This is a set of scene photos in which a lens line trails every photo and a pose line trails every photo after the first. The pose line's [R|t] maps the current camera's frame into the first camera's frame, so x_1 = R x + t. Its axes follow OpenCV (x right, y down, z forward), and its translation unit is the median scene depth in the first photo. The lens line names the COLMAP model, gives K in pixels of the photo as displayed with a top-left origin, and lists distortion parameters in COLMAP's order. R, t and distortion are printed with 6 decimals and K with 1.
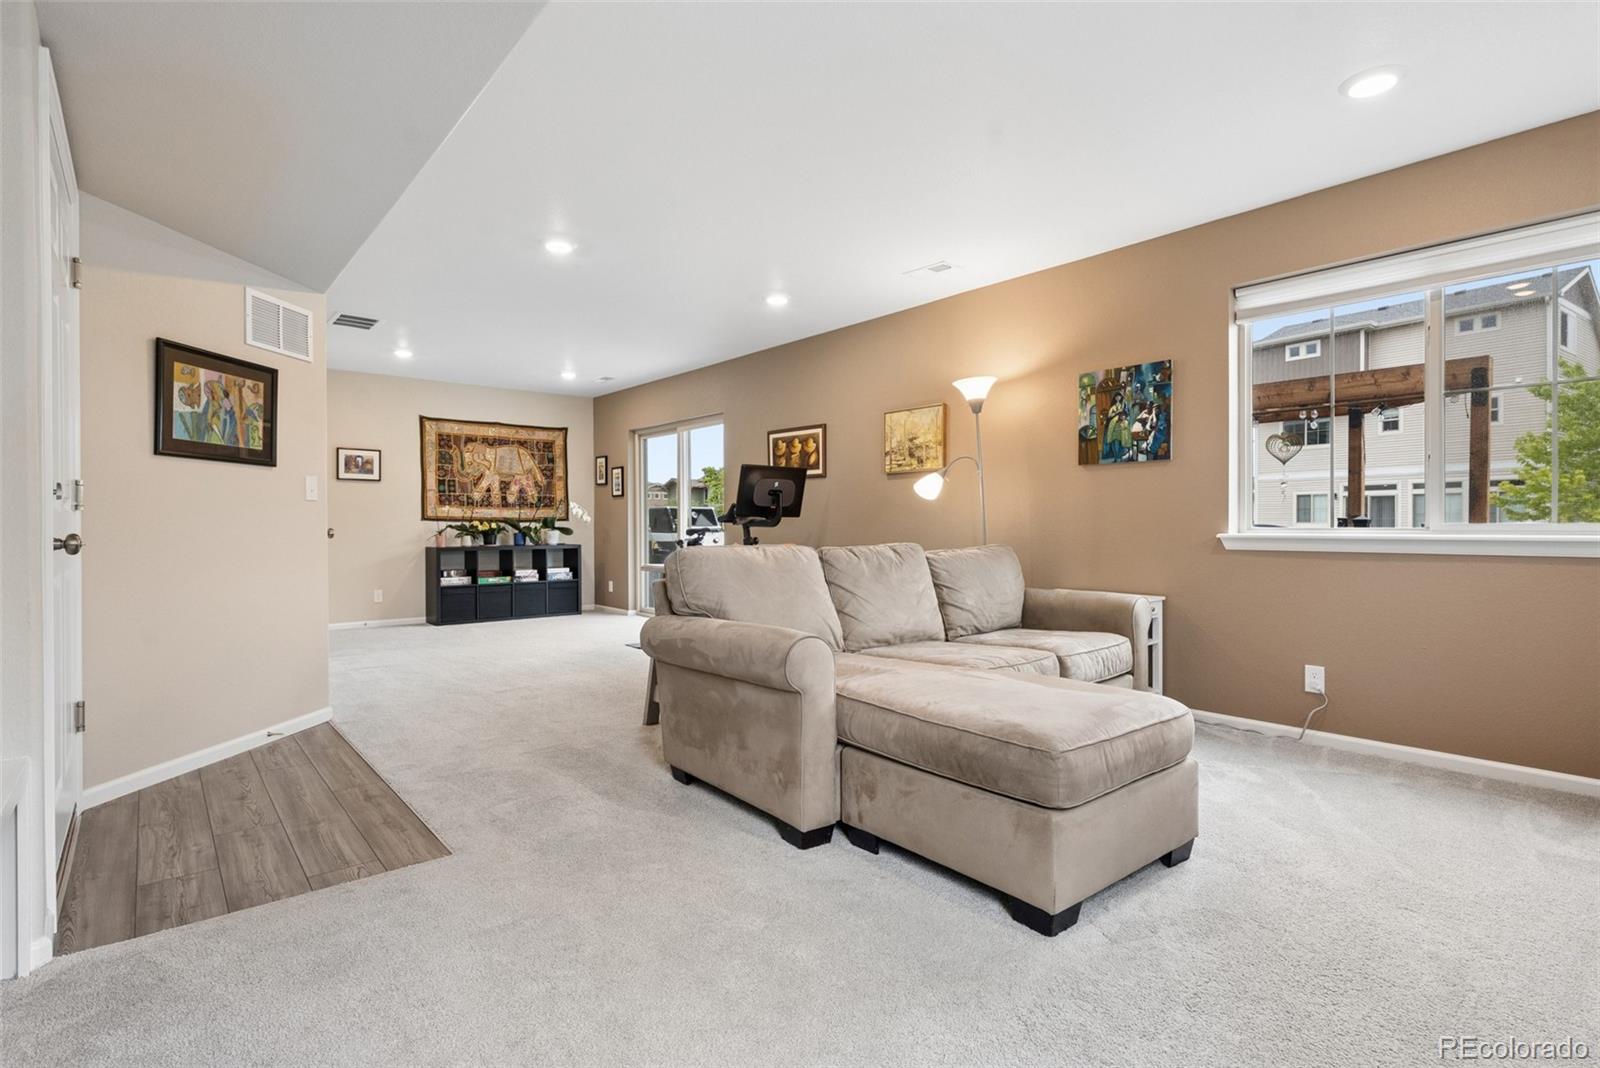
lens RADIAL K [[763.4, 0, 805.8], [0, 763.4, 524.8], [0, 0, 1]] dist [-0.000102, 0.000437]
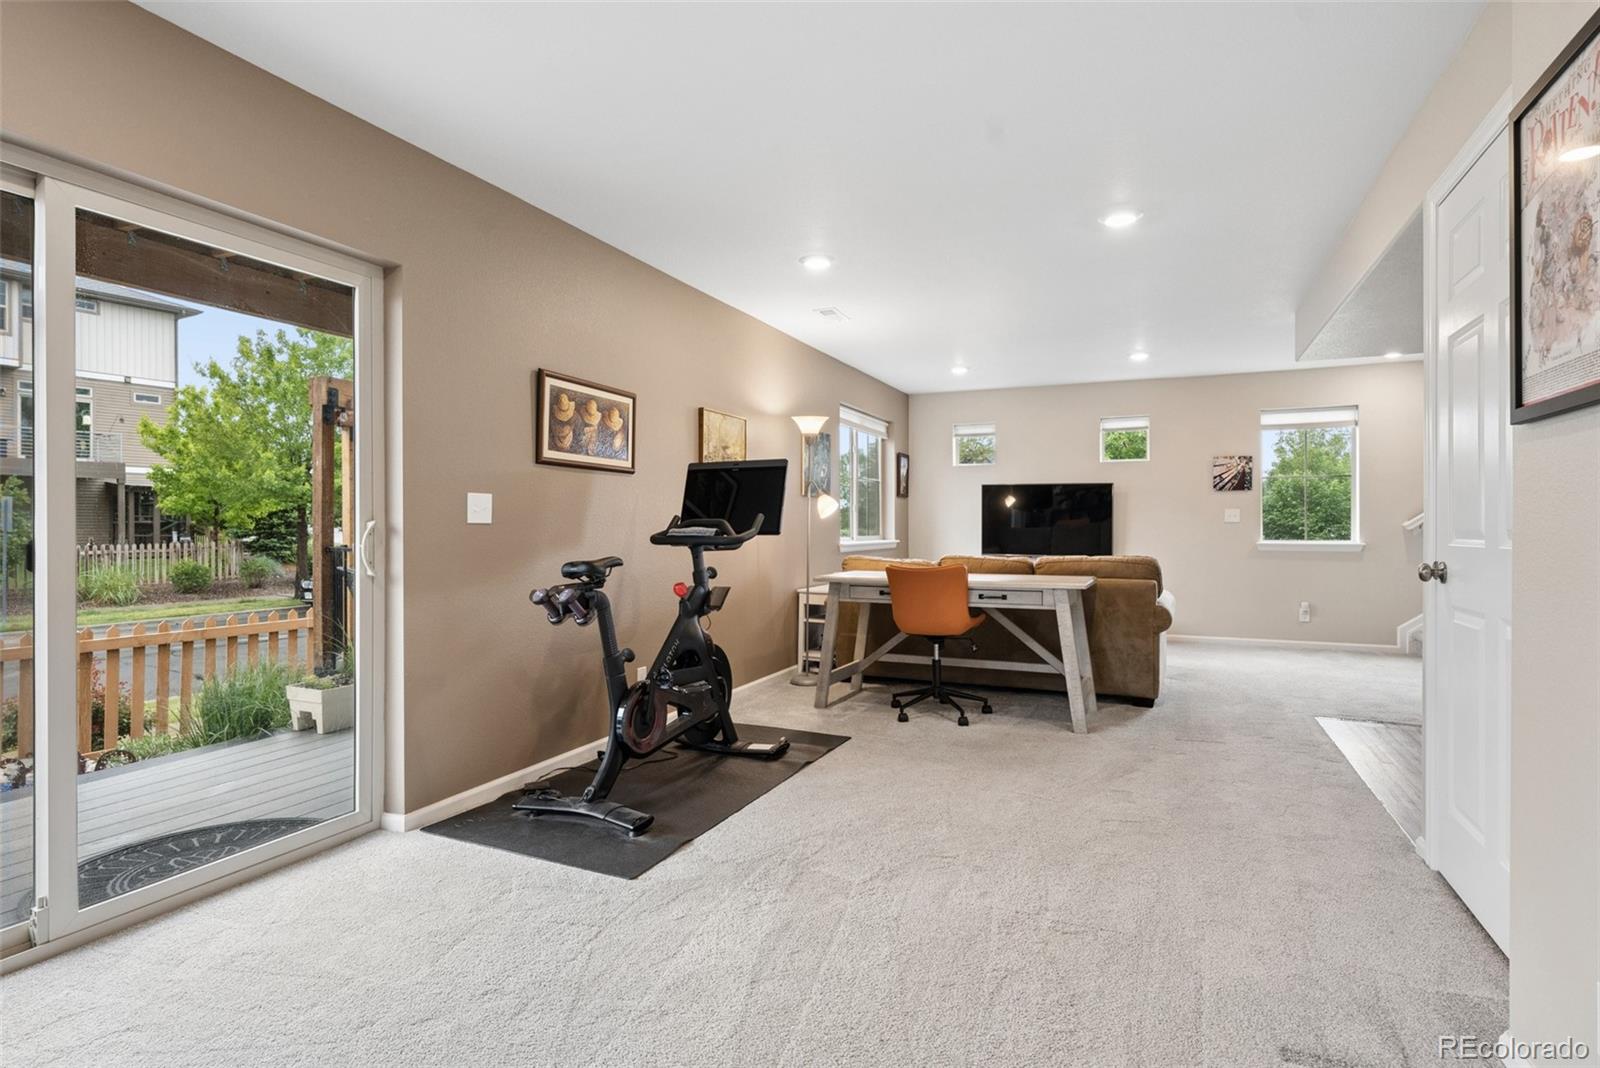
lens RADIAL K [[822.4, 0, 764.7], [0, 822.4, 531.6], [0, 0, 1]] dist [0.001644, 0.000117]
pose [[-0.398085, -0.007499, 0.917318, -0.773517], [-0.000456, 0.999968, 0.007977, -0.020366], [-0.917348, 0.002758, -0.398076, 1.346024]]
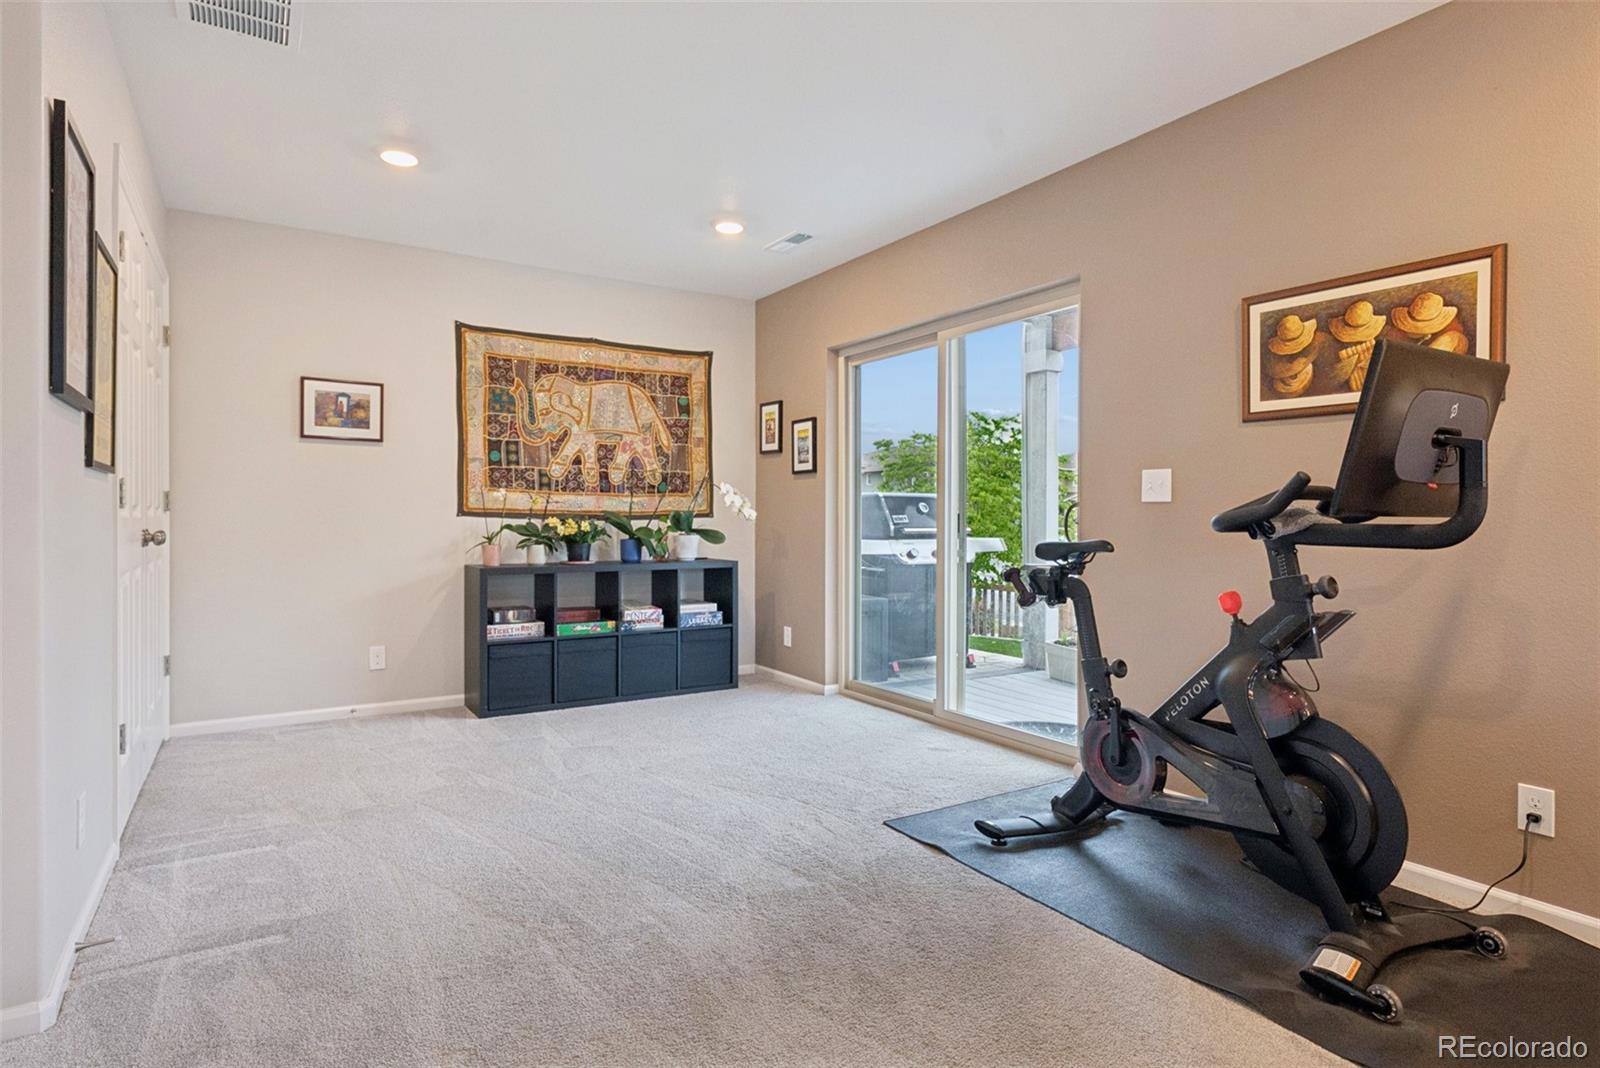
lens RADIAL K [[866.7, 0, 805.0], [0, 866.7, 515.3], [0, 0, 1]] dist [0.000794, 0.000075]
pose [[0.989132, 0.005675, -0.146920, -0.257870], [-0.006105, 0.999978, -0.002479, -0.009111], [0.146903, 0.003349, 0.989145, 0.649771]]
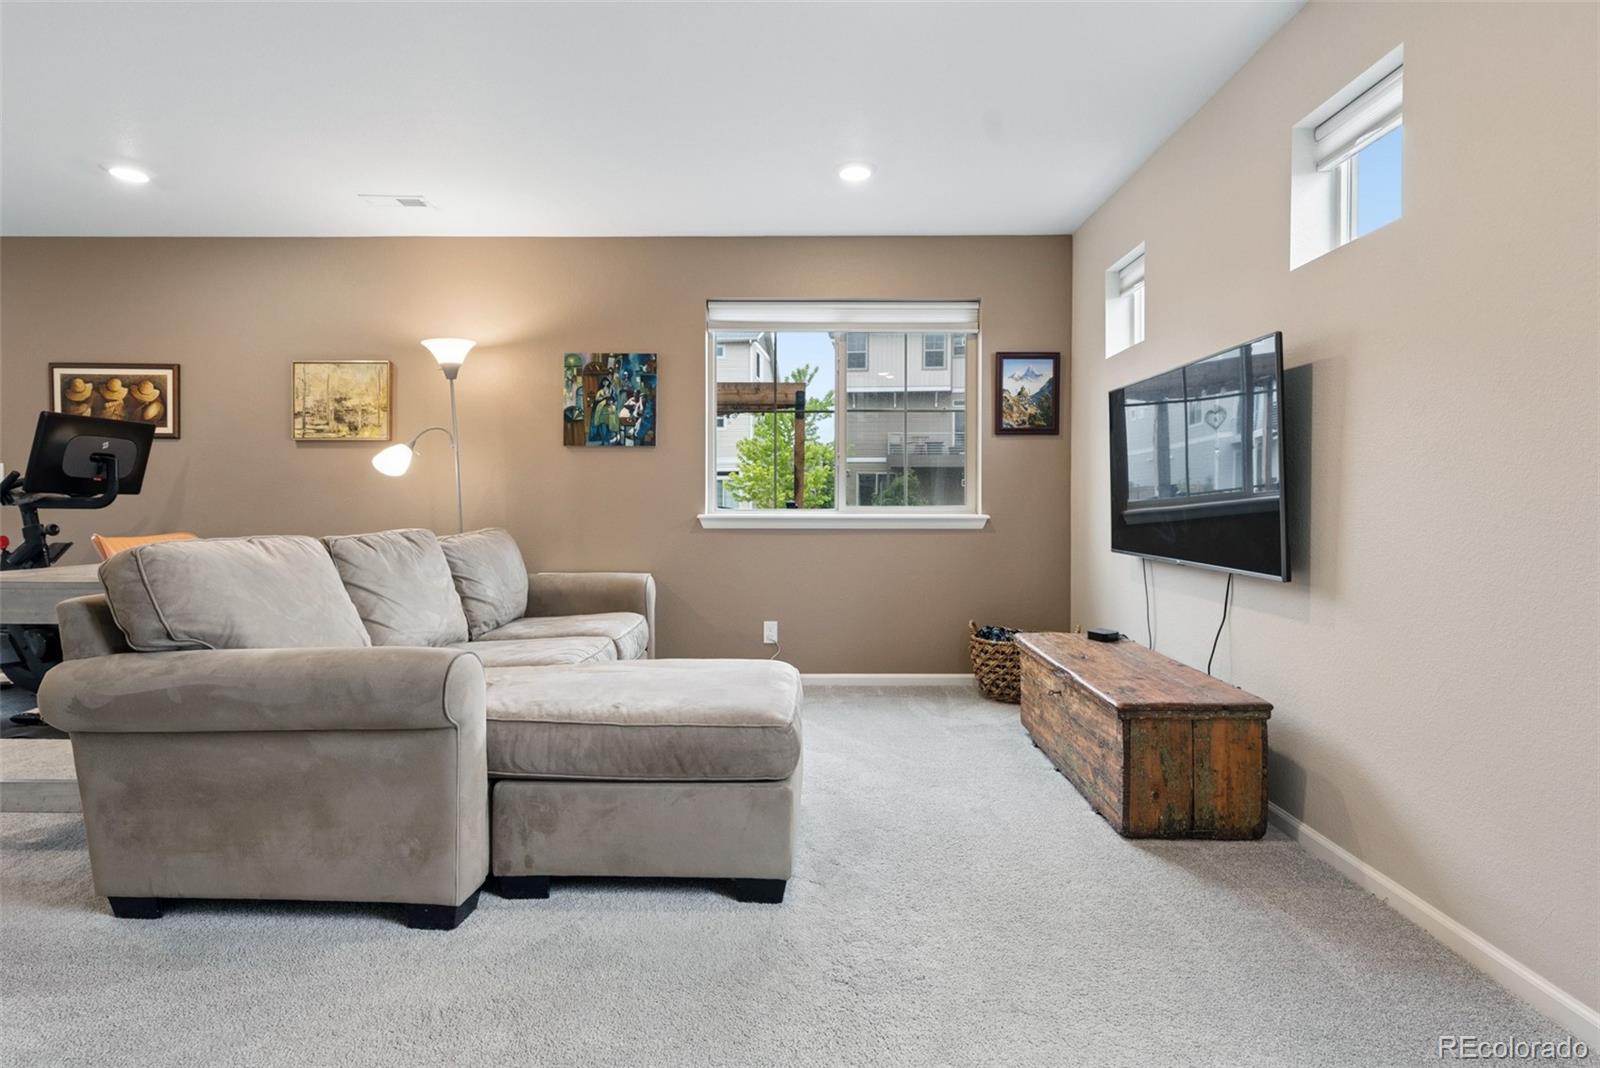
lens RADIAL K [[773.1, 0, 794.0], [0, 773.1, 505.2], [0, 0, 1]] dist [0.000660, -0.000107]
pose [[0.657350, 0.001354, 0.753584, -0.161611], [-0.002620, 0.999996, 0.000488, -0.002237], [-0.753581, -0.002295, 0.657351, 0.099604]]
